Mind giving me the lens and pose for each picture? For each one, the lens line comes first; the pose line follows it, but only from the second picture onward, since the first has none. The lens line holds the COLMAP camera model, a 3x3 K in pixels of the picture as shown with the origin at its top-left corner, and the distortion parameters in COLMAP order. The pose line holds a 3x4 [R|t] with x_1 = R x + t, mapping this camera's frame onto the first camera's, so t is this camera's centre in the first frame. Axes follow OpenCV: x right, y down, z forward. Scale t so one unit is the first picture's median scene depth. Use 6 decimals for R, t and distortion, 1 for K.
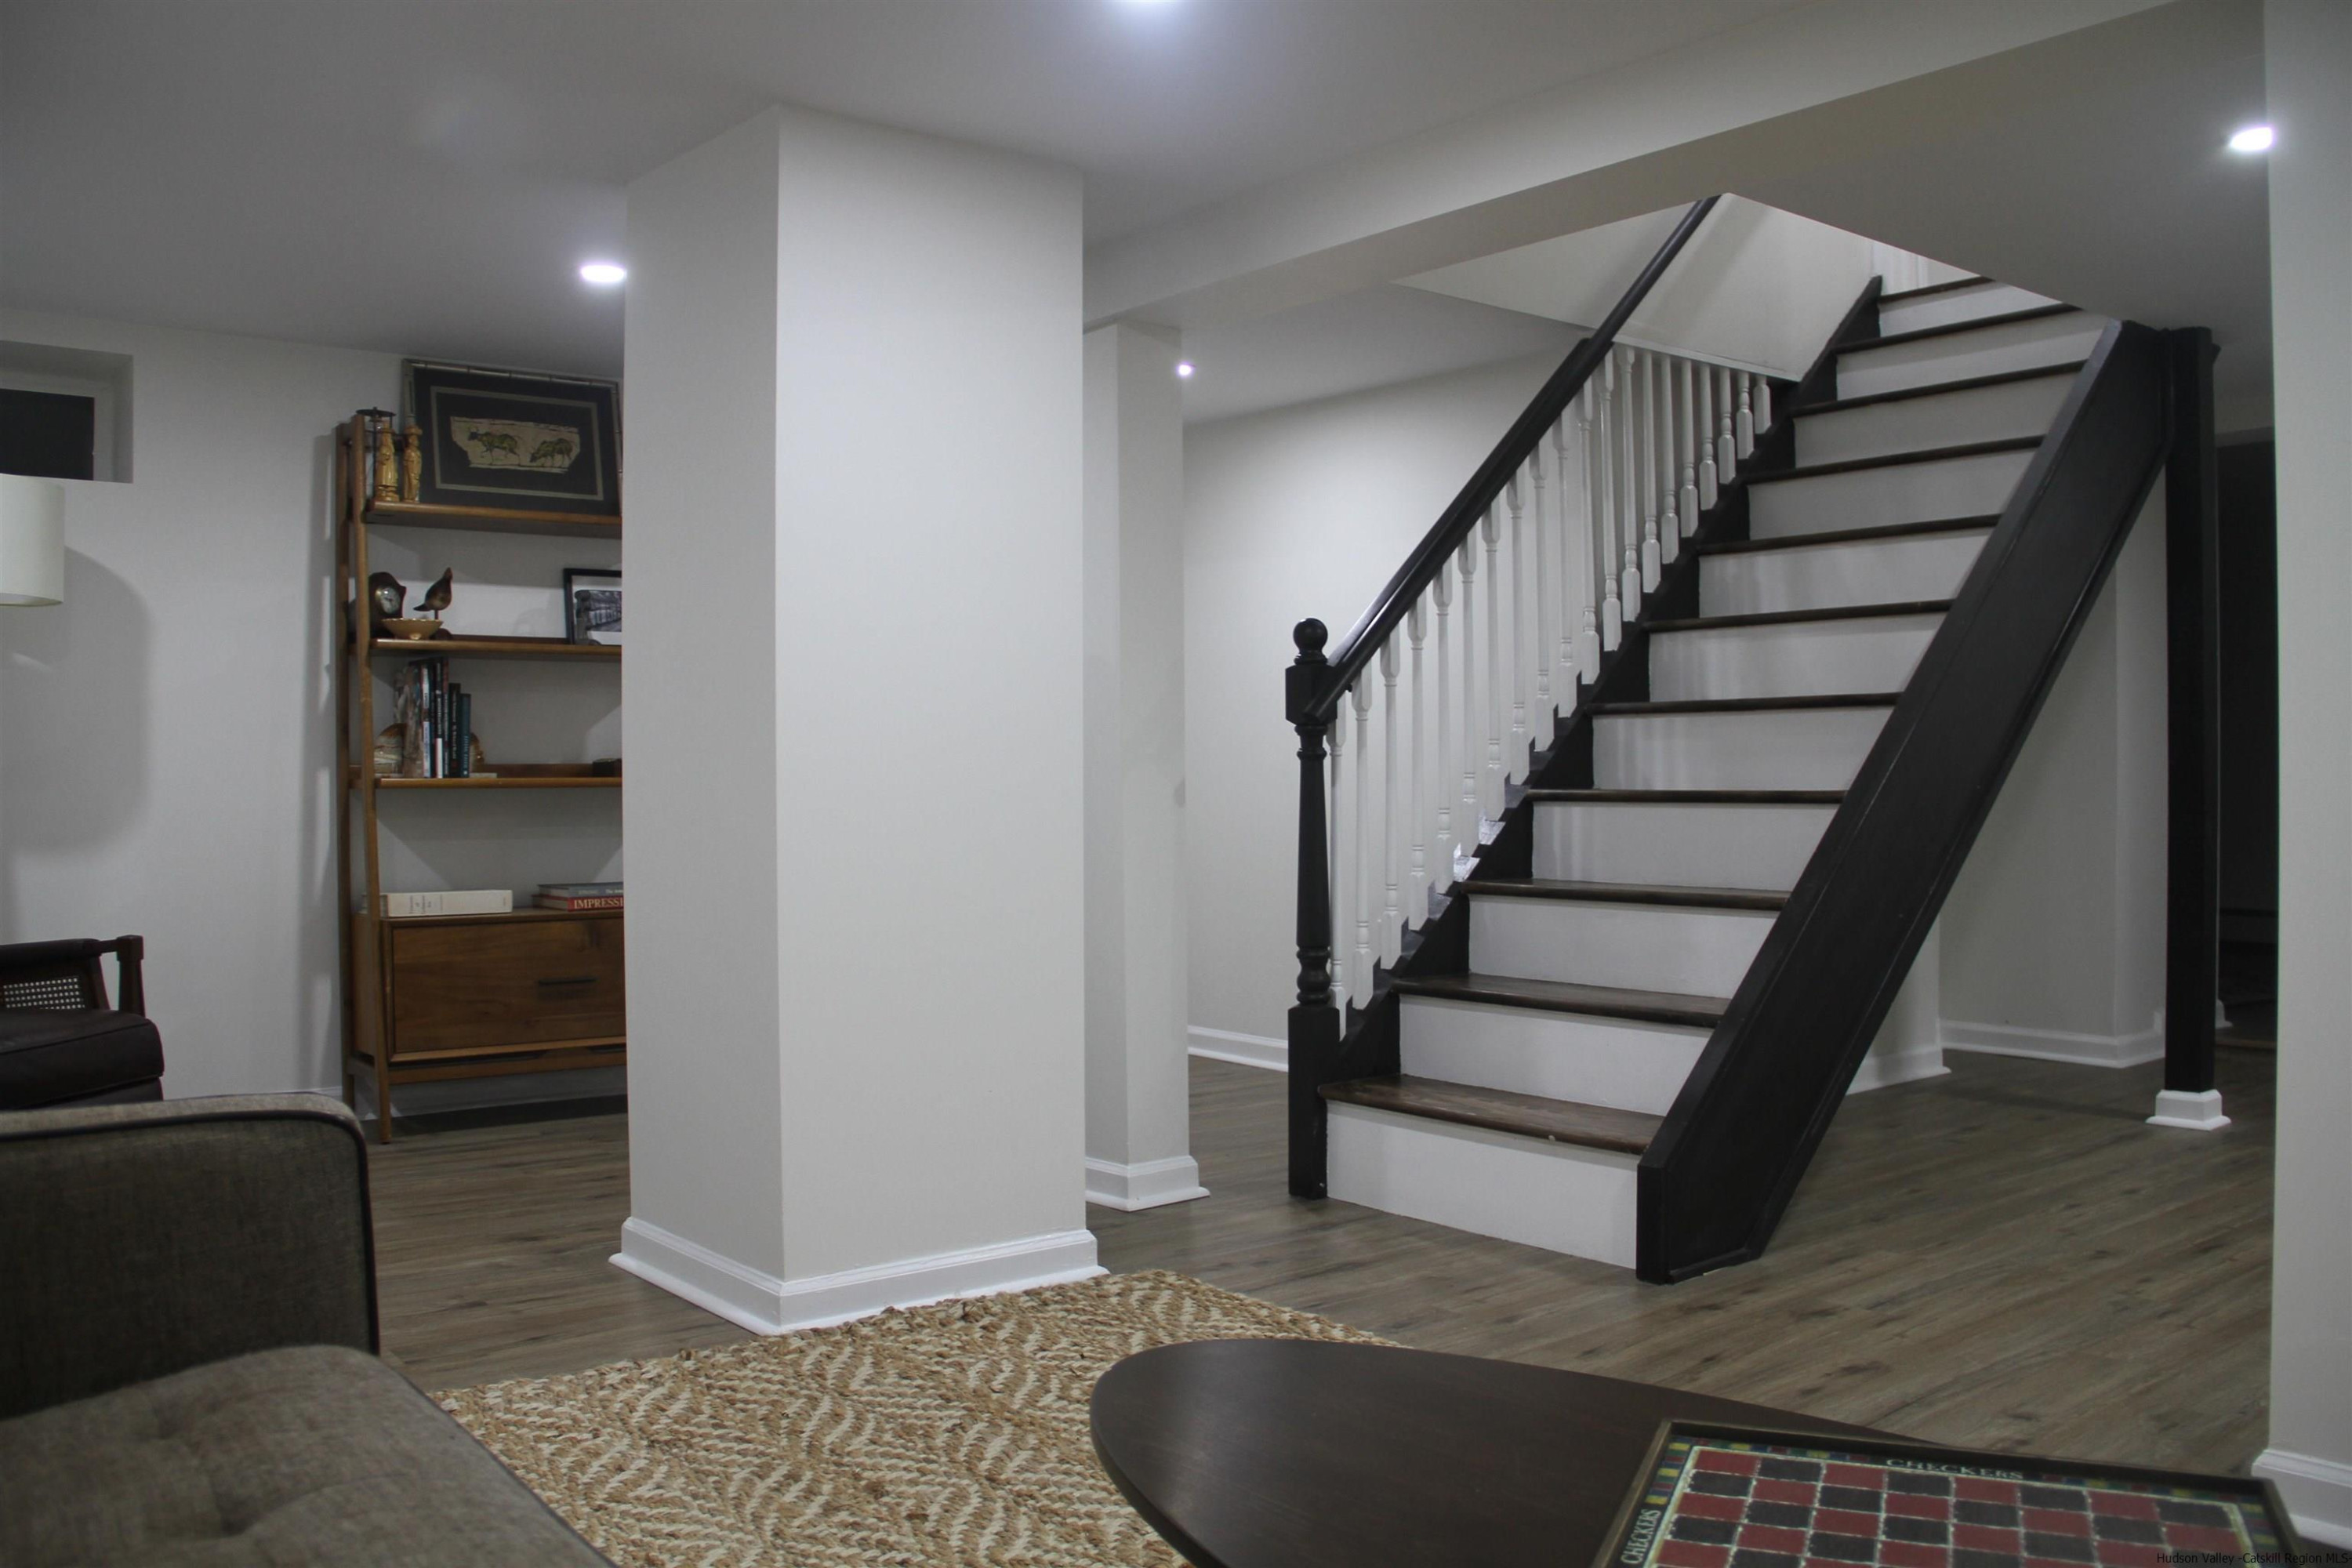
lens RADIAL K [[1954.3, 0, 1171.9], [0, 1954.3, 793.6], [0, 0, 1]] dist [-0.136904, 0.063735]
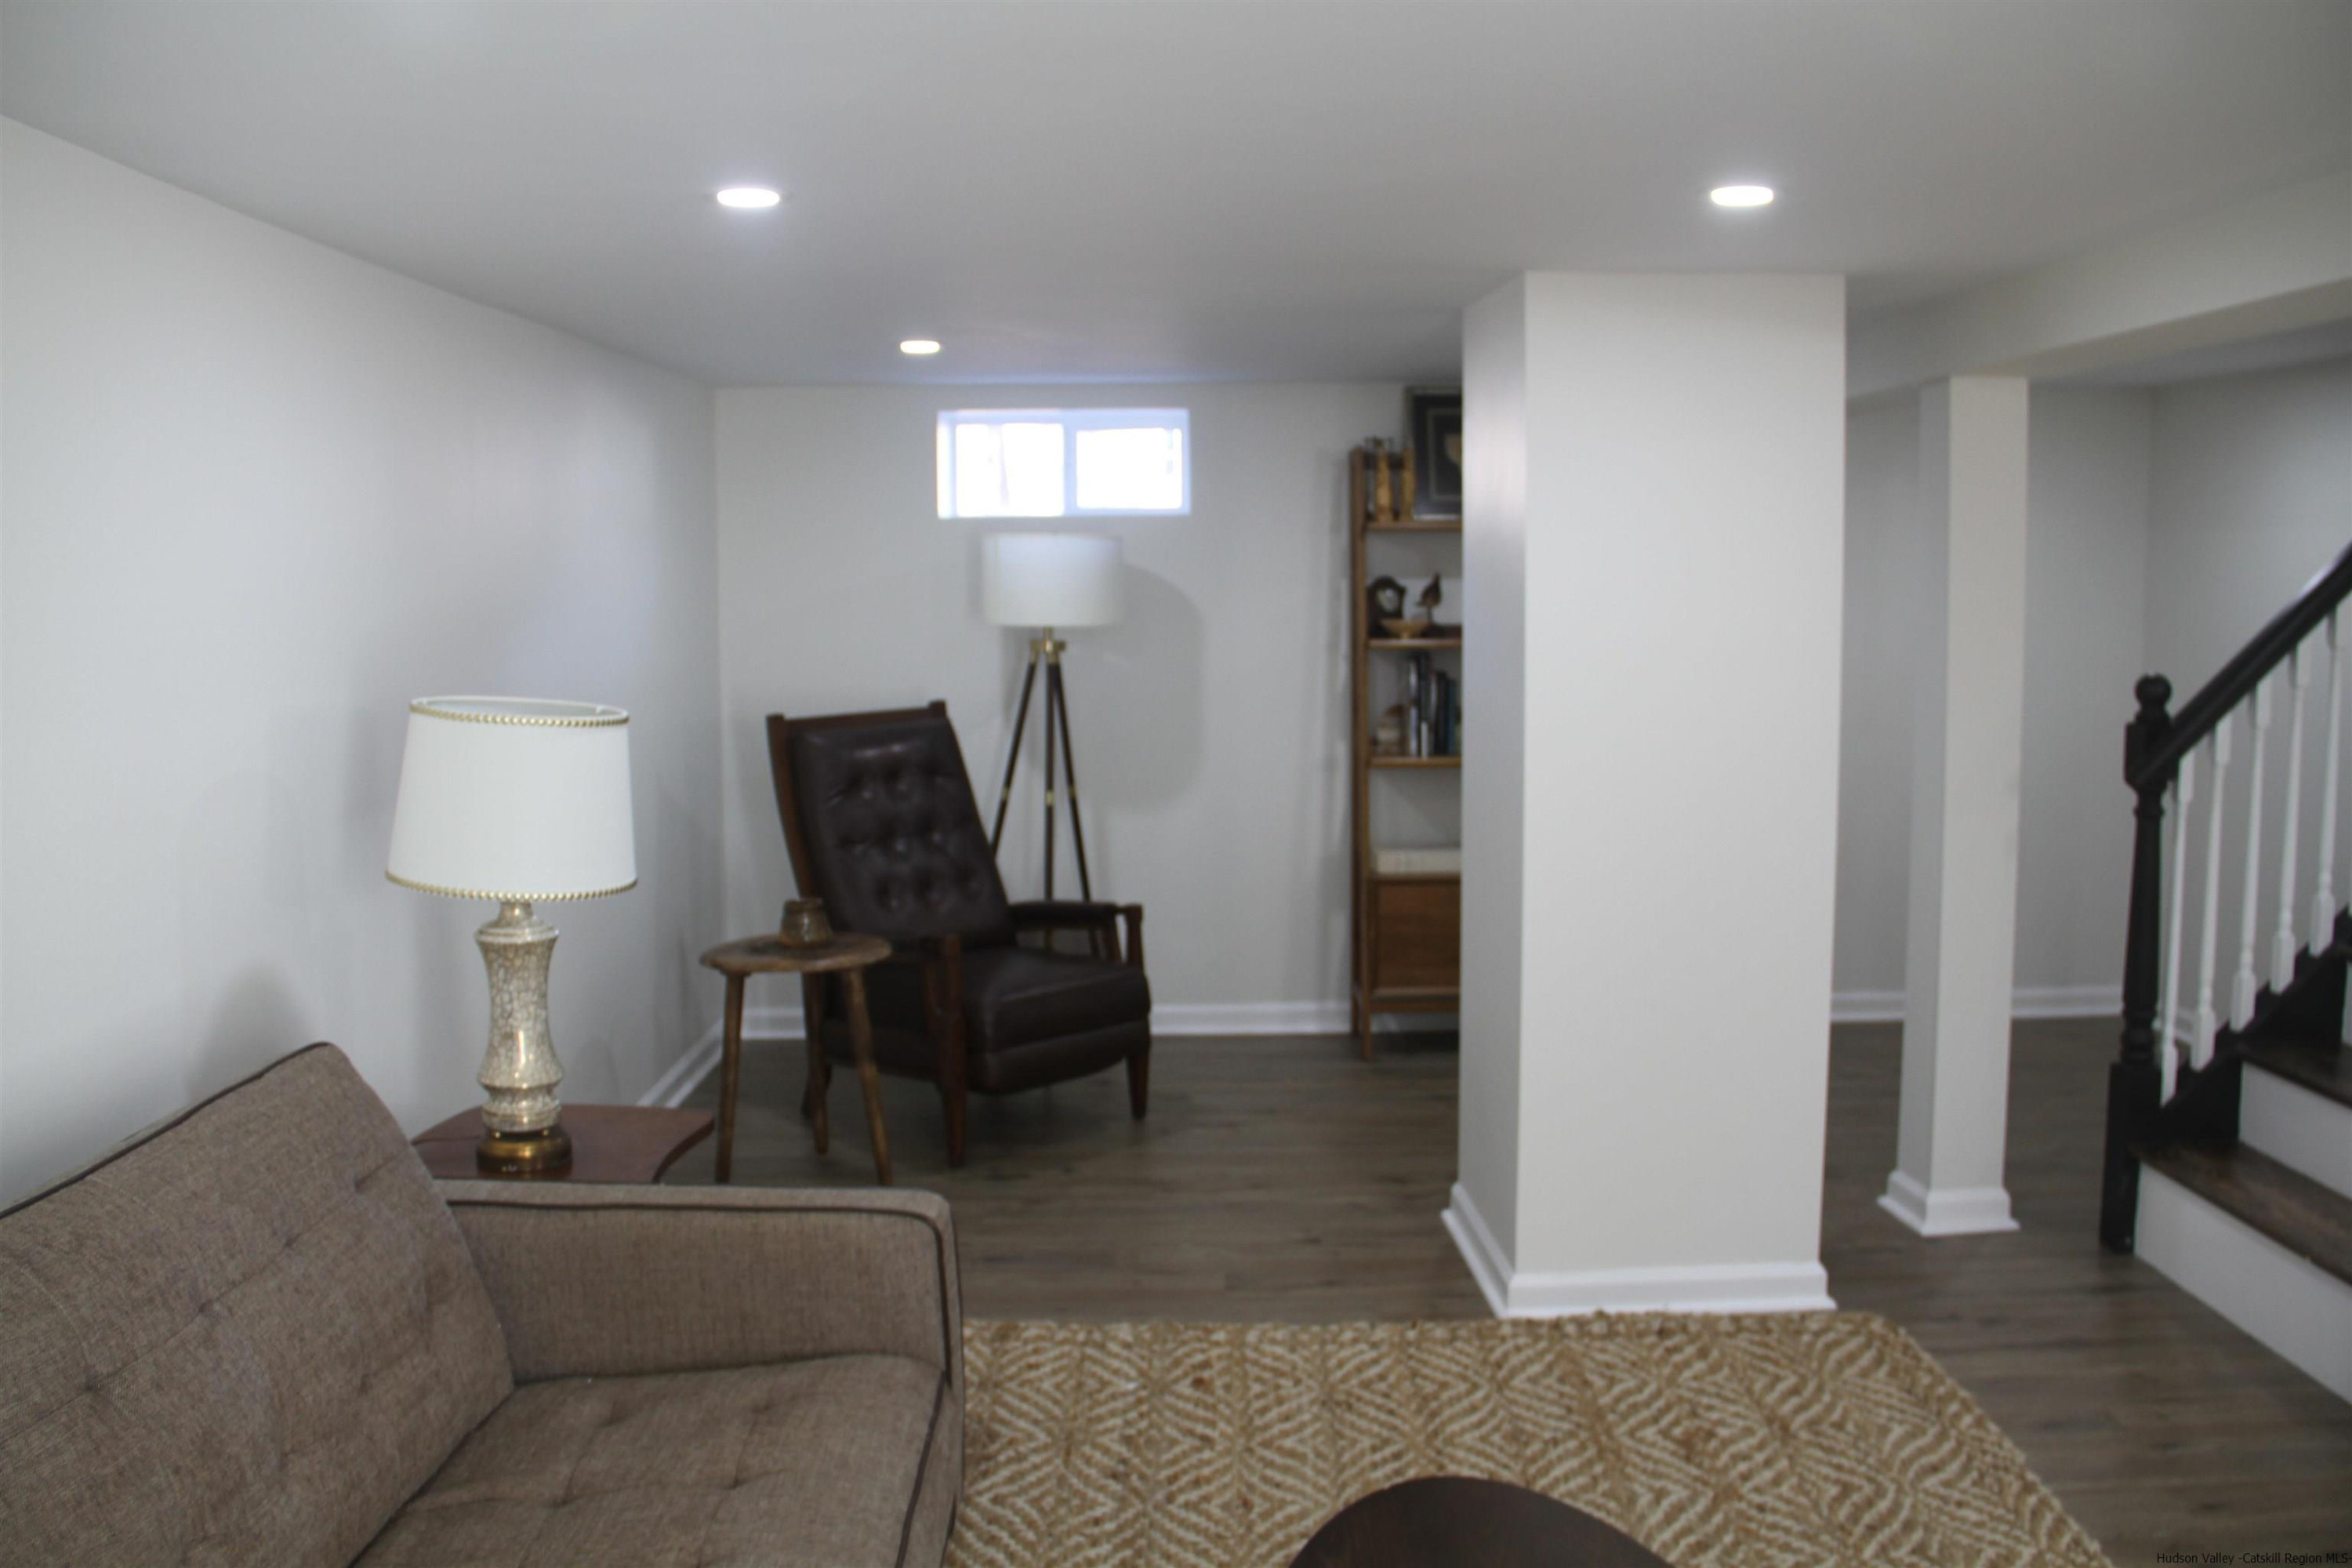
lens RADIAL K [[1954.3, 0, 1189.7], [0, 1954.3, 780.6], [0, 0, 1]] dist [-0.136904, 0.063735]
pose [[0.805421, 0.058652, -0.589795, 0.312235], [-0.002440, 0.995411, 0.095656, -0.161177], [0.592699, -0.075604, 0.801868, -0.064107]]
